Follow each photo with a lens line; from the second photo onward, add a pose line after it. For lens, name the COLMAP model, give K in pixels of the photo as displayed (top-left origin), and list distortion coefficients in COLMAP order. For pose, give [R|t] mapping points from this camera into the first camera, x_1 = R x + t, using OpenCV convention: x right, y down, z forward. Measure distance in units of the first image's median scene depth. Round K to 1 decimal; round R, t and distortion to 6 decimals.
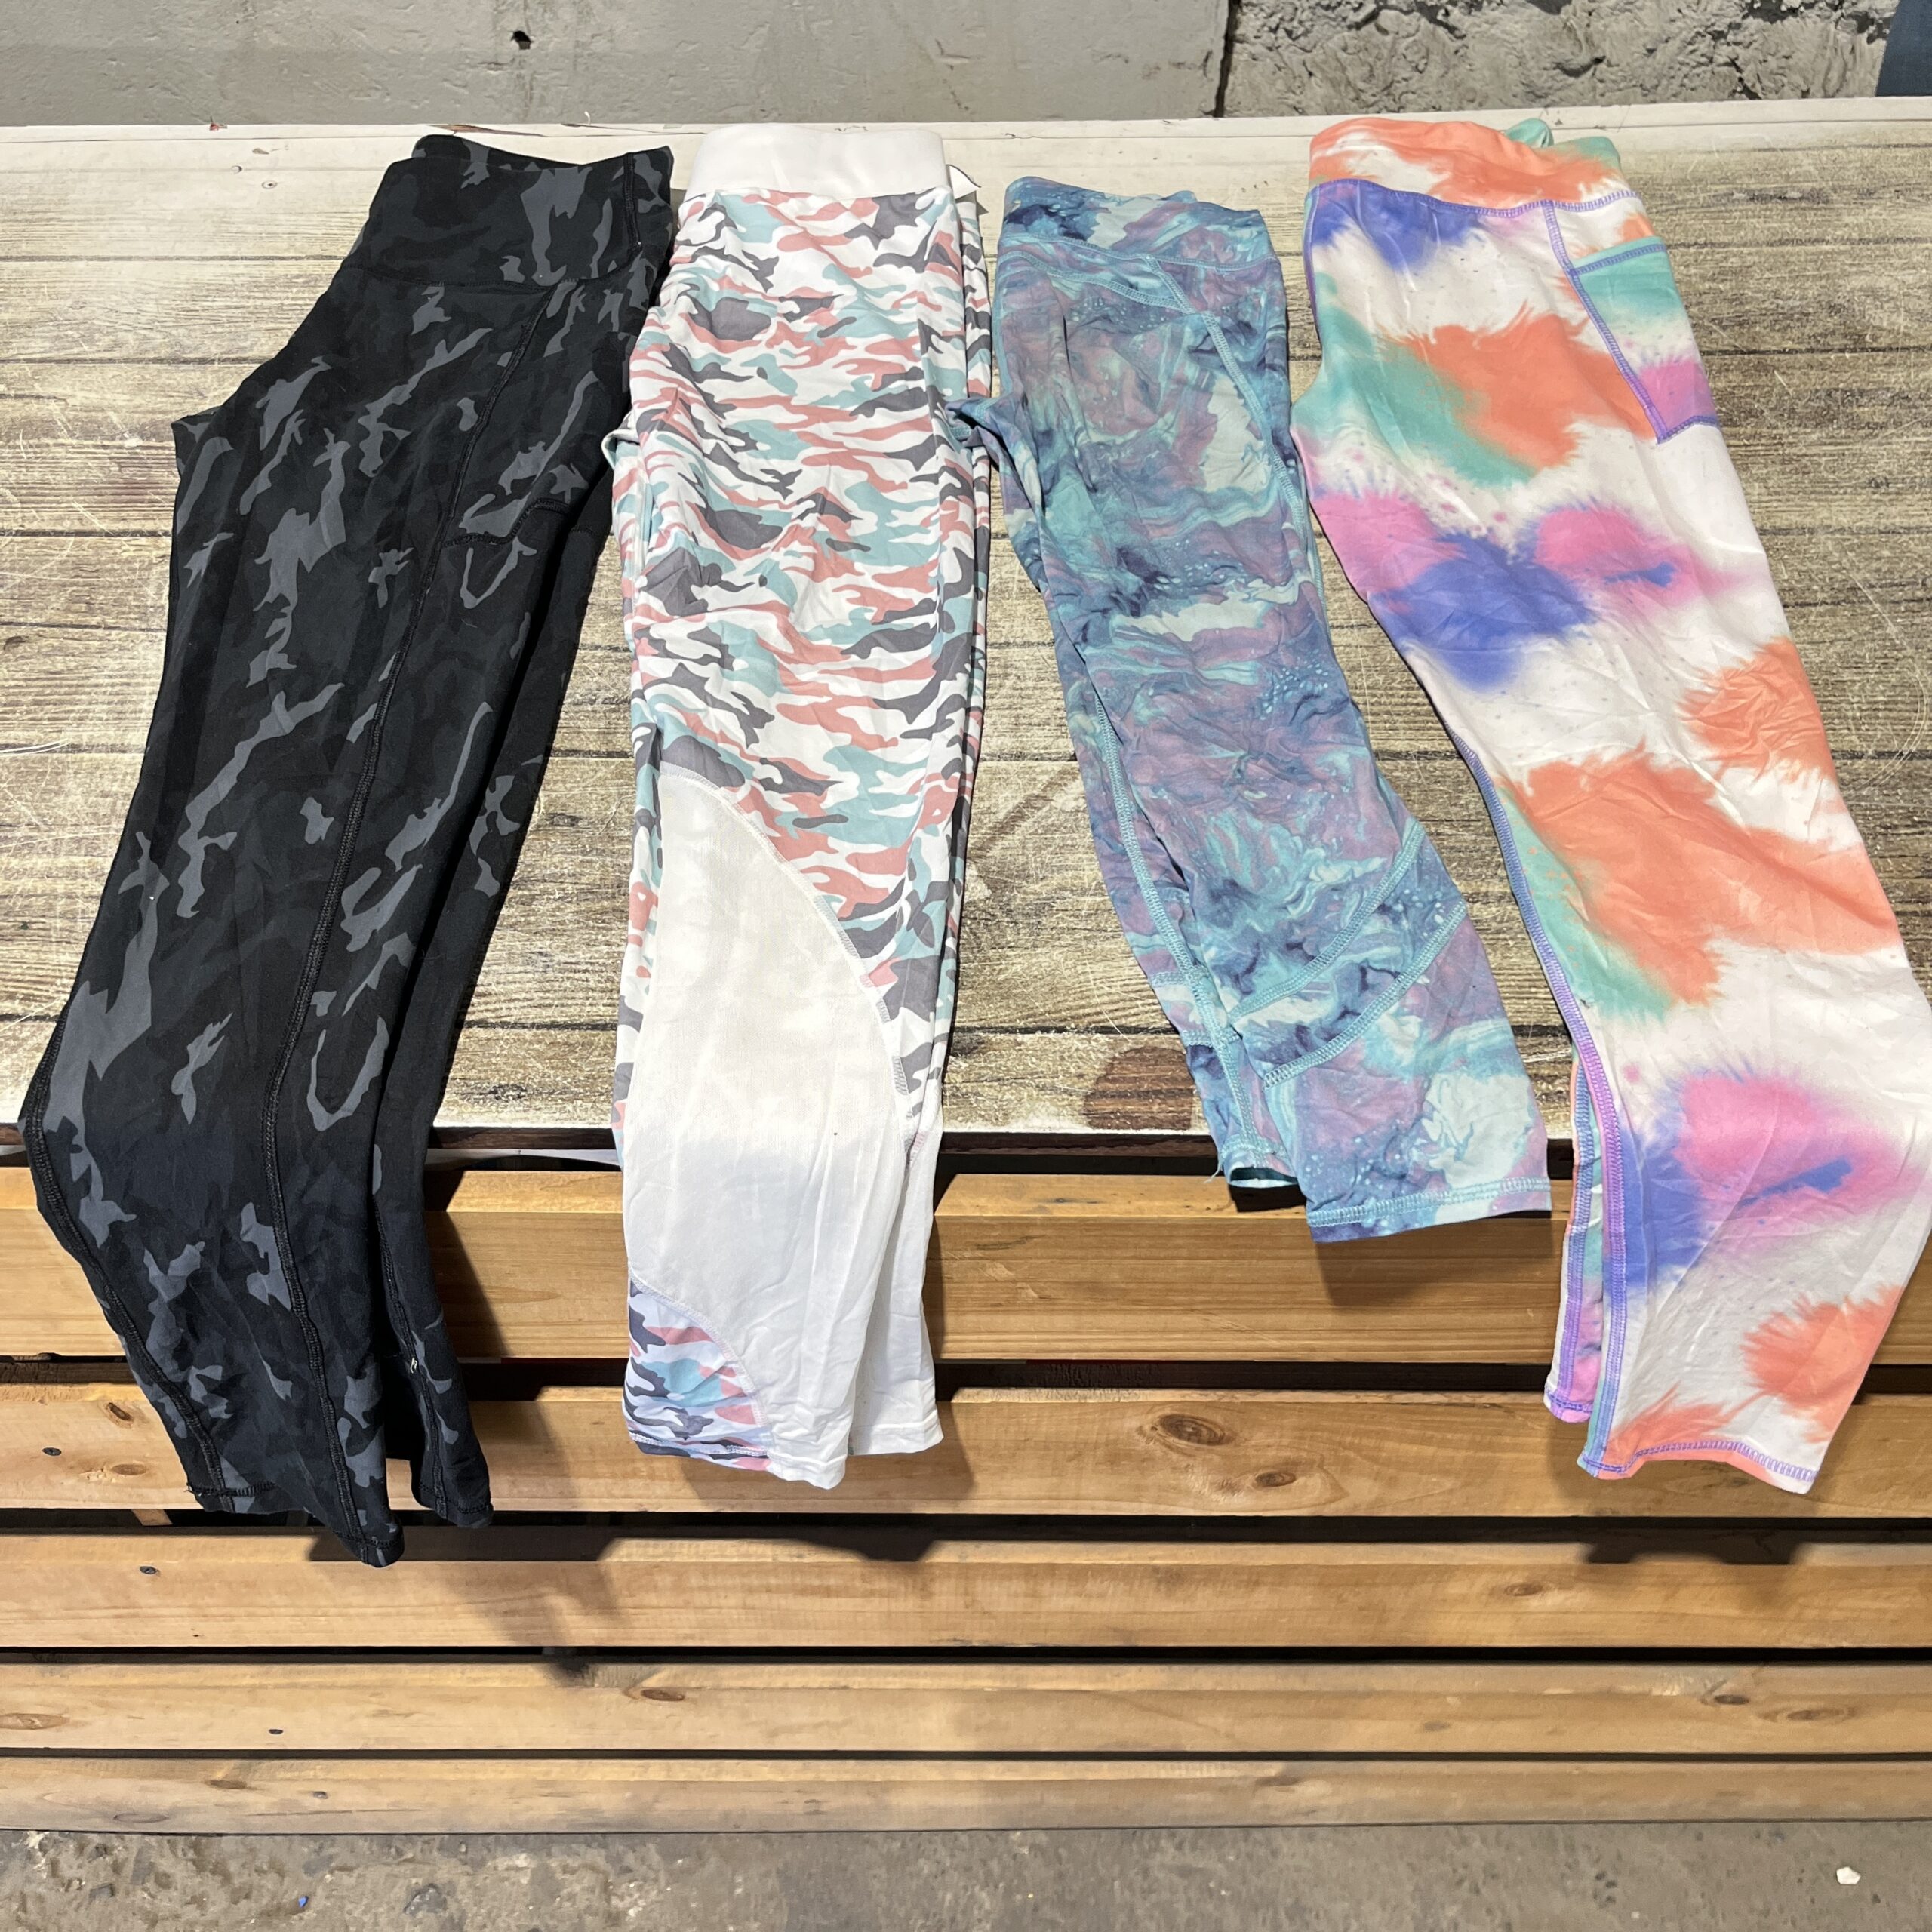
lens RADIAL K [[1975.3, 0, 945.3], [0, 1975.3, 977.7], [0, 0, 1]] dist [0.024455, 0.000000]
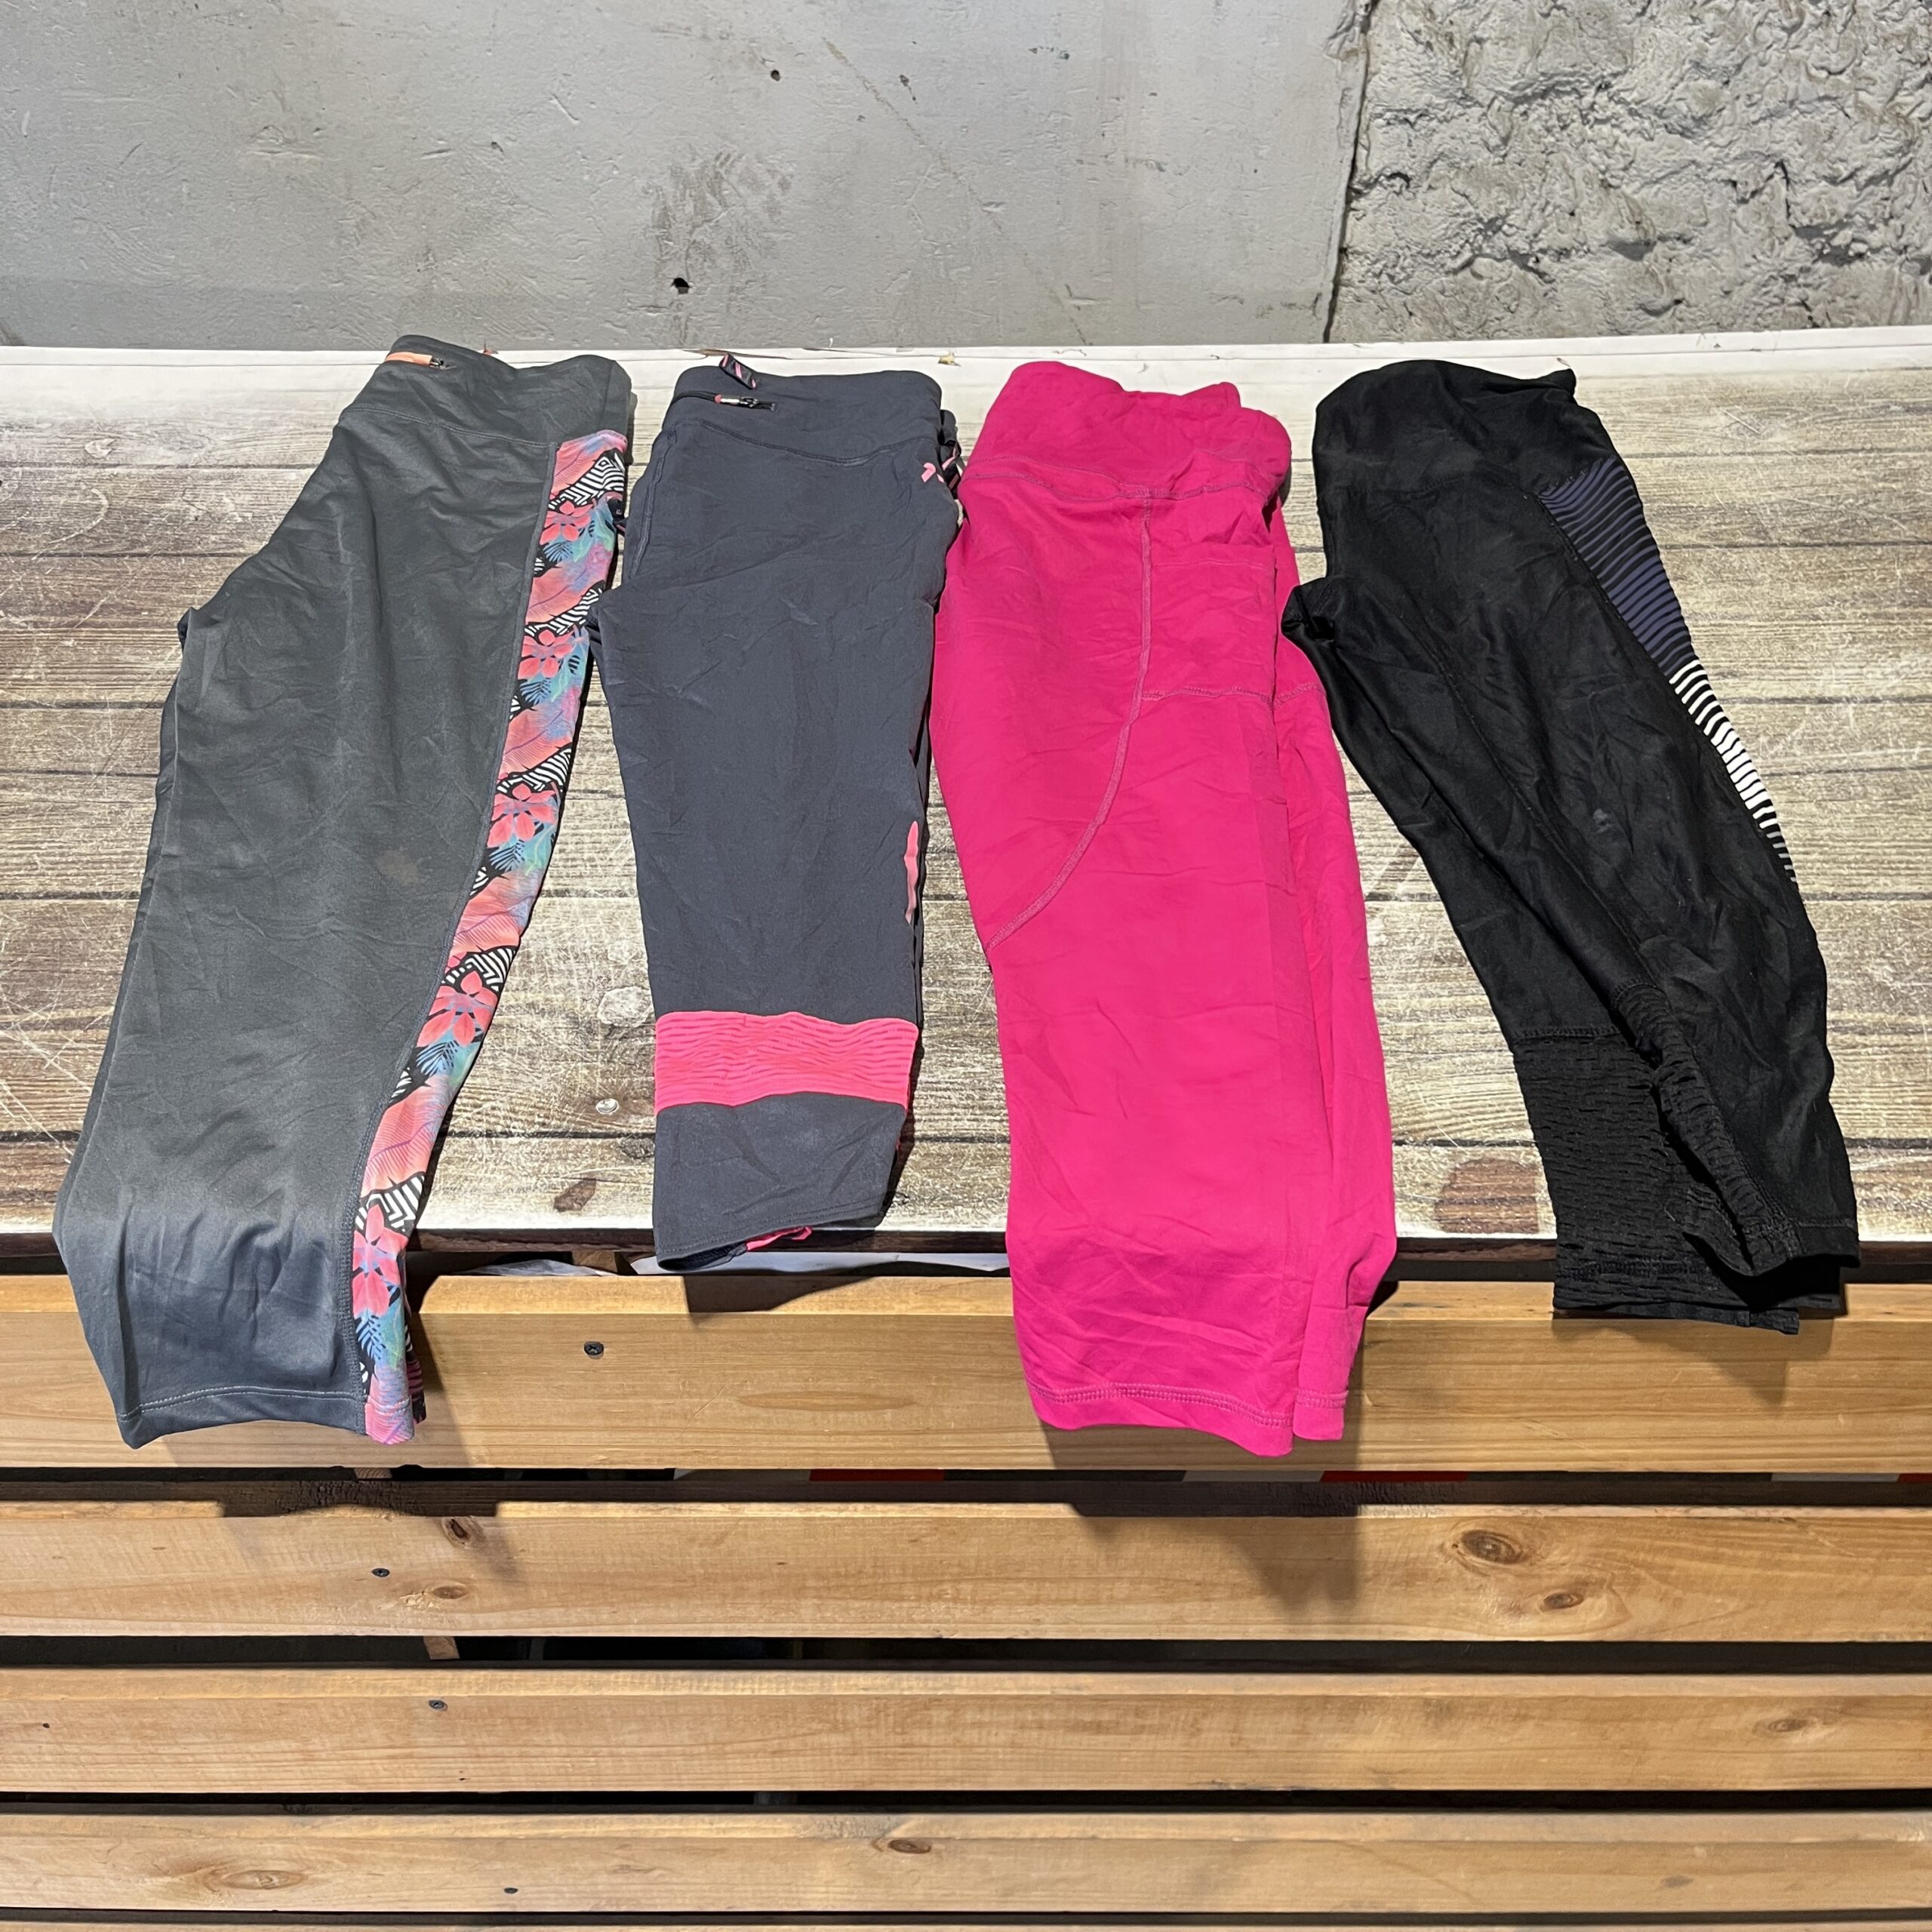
lens RADIAL K [[1975.3, 0, 948.2], [0, 1975.3, 958.6], [0, 0, 1]] dist [0.024455, 0.000000]
pose [[0.999986, -0.002320, 0.004854, -0.127247], [0.002881, 0.992890, -0.119005, 0.036269], [-0.004544, 0.119017, 0.992882, -0.048213]]
